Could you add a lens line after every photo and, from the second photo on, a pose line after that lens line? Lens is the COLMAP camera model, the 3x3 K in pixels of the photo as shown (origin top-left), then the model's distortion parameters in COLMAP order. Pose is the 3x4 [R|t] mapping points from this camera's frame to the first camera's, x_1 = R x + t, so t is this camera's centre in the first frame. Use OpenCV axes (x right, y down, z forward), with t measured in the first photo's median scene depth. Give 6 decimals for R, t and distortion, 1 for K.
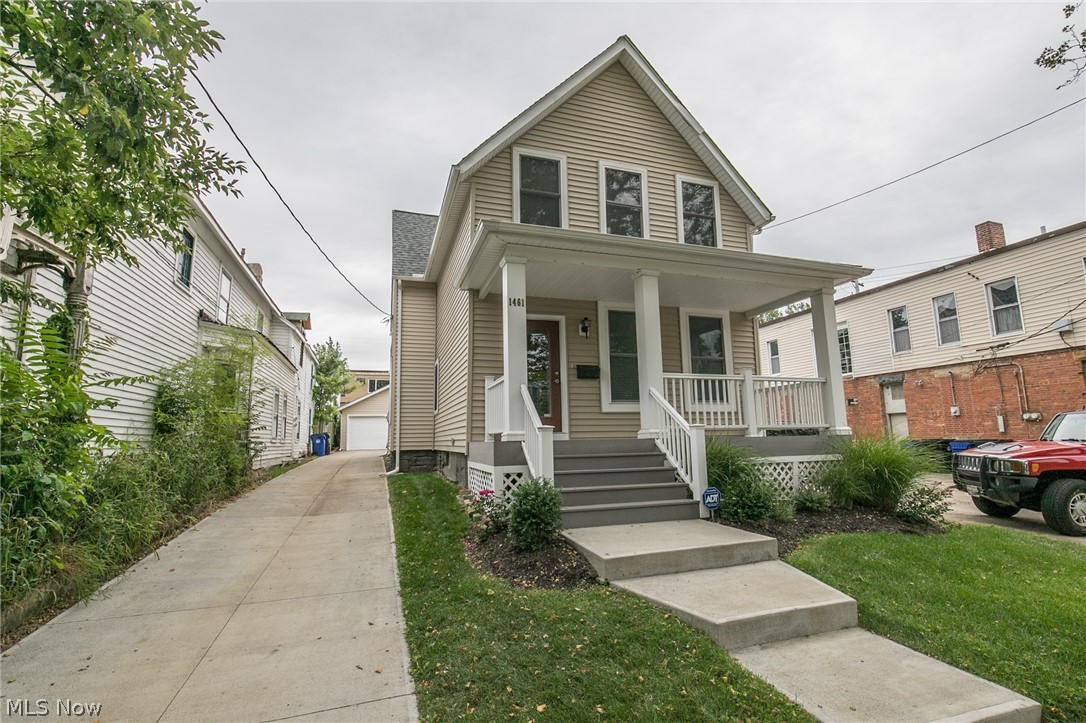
lens RADIAL K [[495.3, 0, 500.9], [0, 495.3, 371.1], [0, 0, 1]] dist [-0.012374, 0.000088]
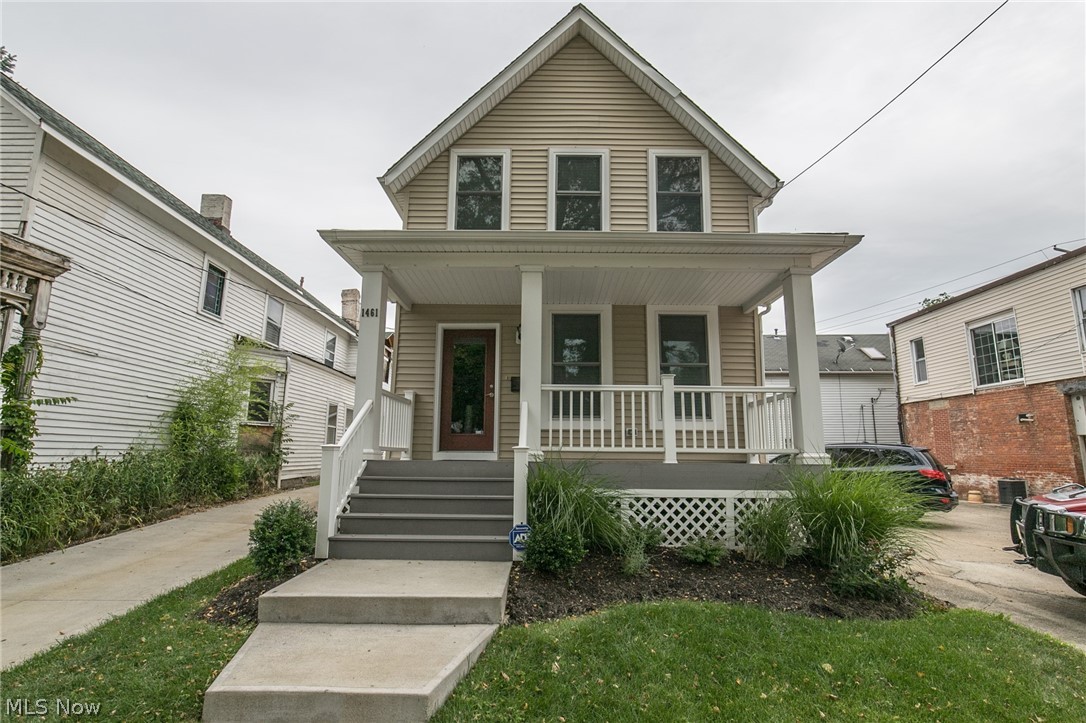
lens RADIAL K [[495.3, 0, 540.4], [0, 495.3, 378.3], [0, 0, 1]] dist [-0.012374, 0.000088]
pose [[0.950453, -0.020979, -0.310161, 0.453918], [0.016609, 0.999722, -0.016725, 0.005851], [0.310426, 0.010745, 0.950537, 0.146607]]
